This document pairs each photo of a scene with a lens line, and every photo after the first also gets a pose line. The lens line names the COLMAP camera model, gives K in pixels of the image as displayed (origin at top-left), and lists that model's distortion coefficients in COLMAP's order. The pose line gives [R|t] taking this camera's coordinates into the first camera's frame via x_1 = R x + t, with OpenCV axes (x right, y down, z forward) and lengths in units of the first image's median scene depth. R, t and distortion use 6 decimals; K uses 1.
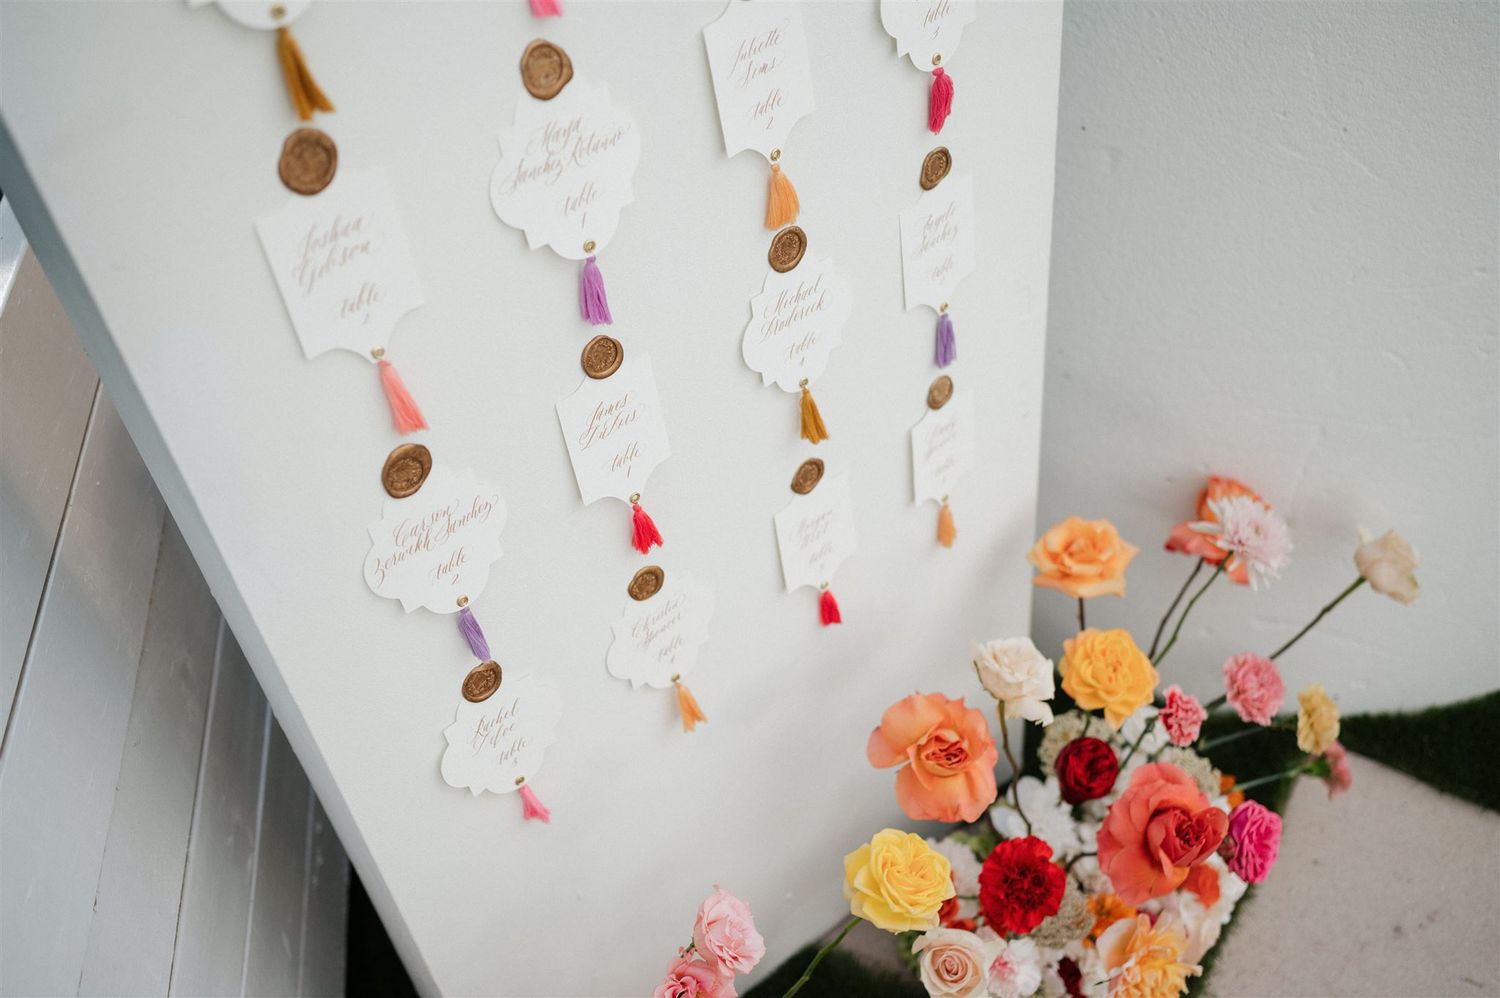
lens RADIAL K [[1419.0, 0, 750.0], [0, 1419.0, 499.0], [0, 0, 1]] dist [0.004435, -0.001834]
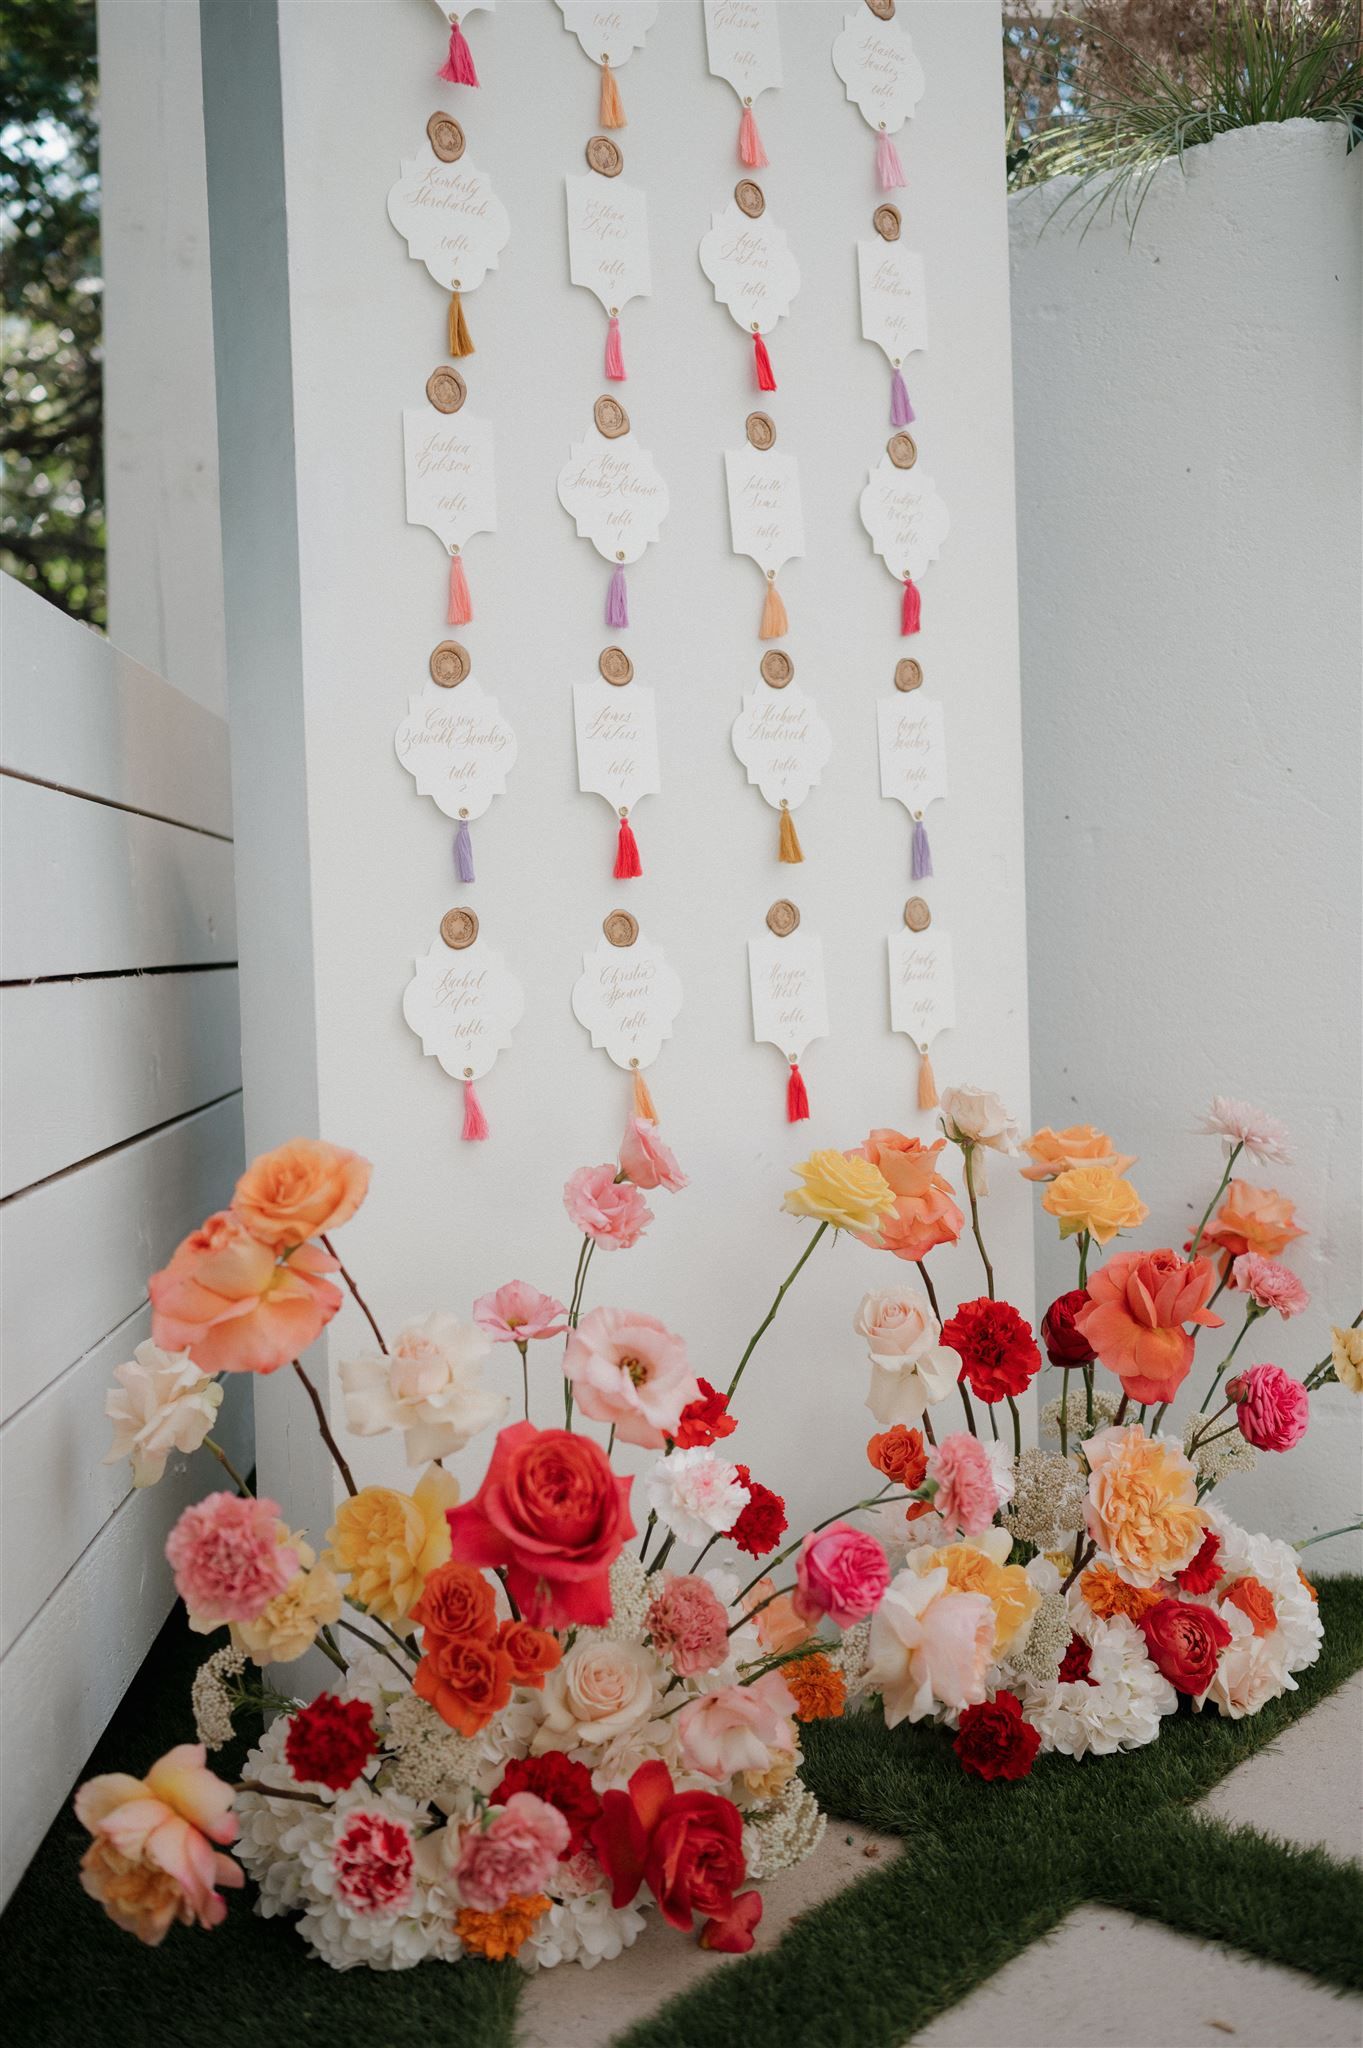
lens RADIAL K [[2050.6, 0, 681.5], [0, 2050.6, 1024.0], [0, 0, 1]] dist [-0.003234, -0.006228]
pose [[0.992505, 0.069806, -0.100303, 0.140569], [-0.118613, 0.747772, -0.653275, 1.190437], [0.029401, 0.660276, 0.750448, -0.115132]]
